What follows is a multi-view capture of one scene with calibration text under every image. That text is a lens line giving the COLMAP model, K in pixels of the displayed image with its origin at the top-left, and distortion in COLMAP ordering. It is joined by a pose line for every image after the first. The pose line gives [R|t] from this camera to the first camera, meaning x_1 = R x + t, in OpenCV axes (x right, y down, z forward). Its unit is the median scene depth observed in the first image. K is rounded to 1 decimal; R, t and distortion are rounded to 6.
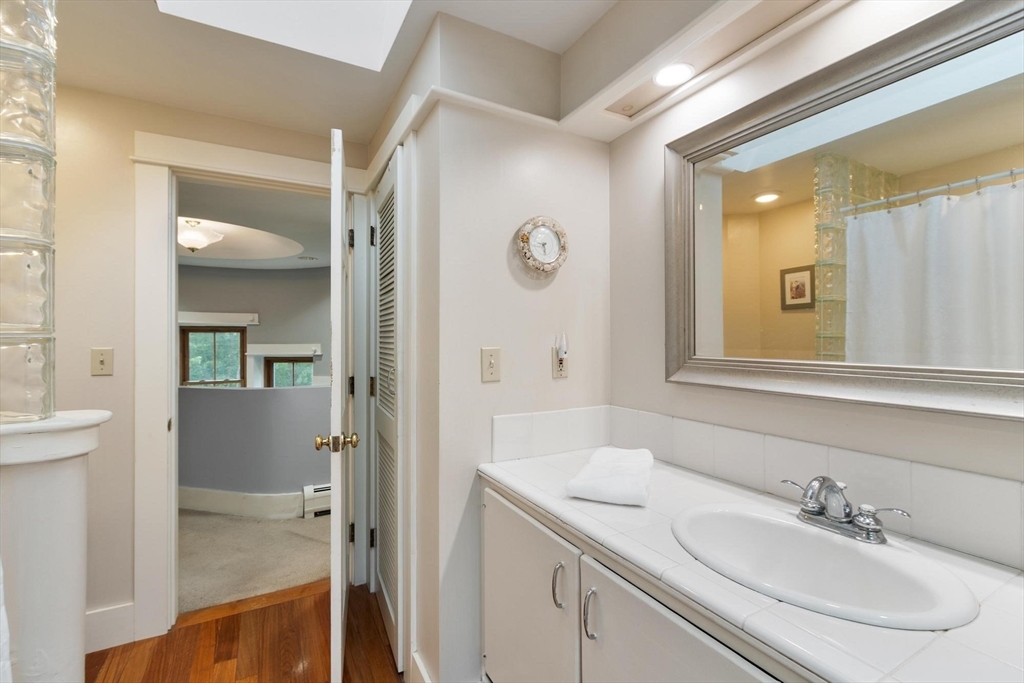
lens RADIAL K [[449.9, 0, 508.3], [0, 449.9, 337.0], [0, 0, 1]] dist [-0.002802, -0.000504]
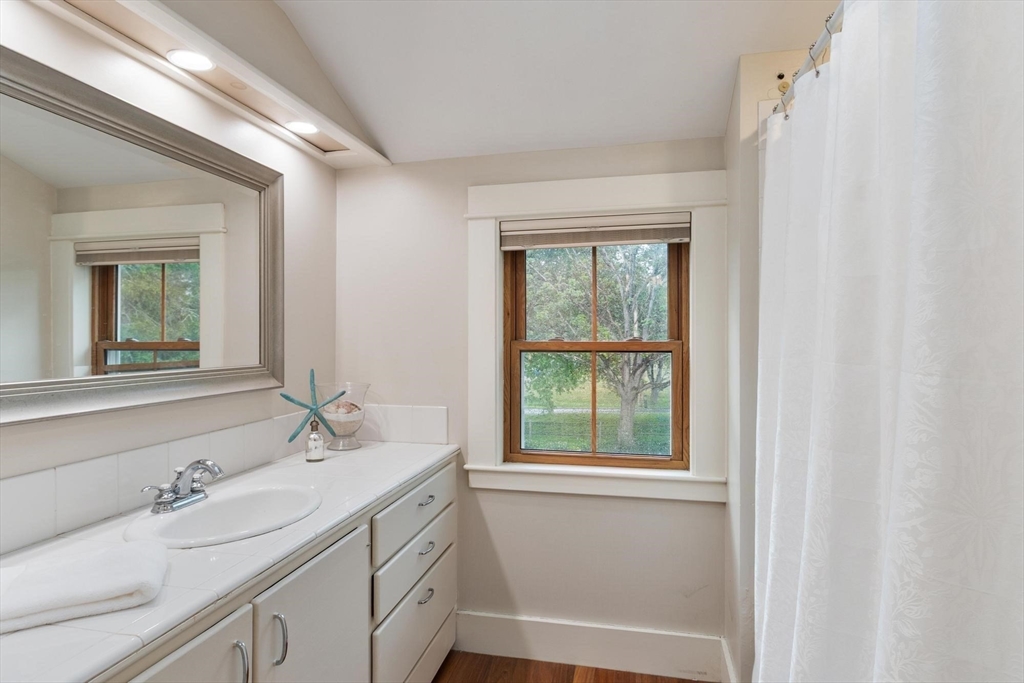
lens RADIAL K [[563.0, 0, 512.0], [0, 563.0, 341.5], [0, 0, 1]] dist [0.000717, 0.000287]
pose [[-0.756018, 0.001739, 0.654549, -0.816683], [0.003187, 0.999994, 0.001025, -0.019788], [-0.654544, 0.002861, -0.756019, 1.310267]]
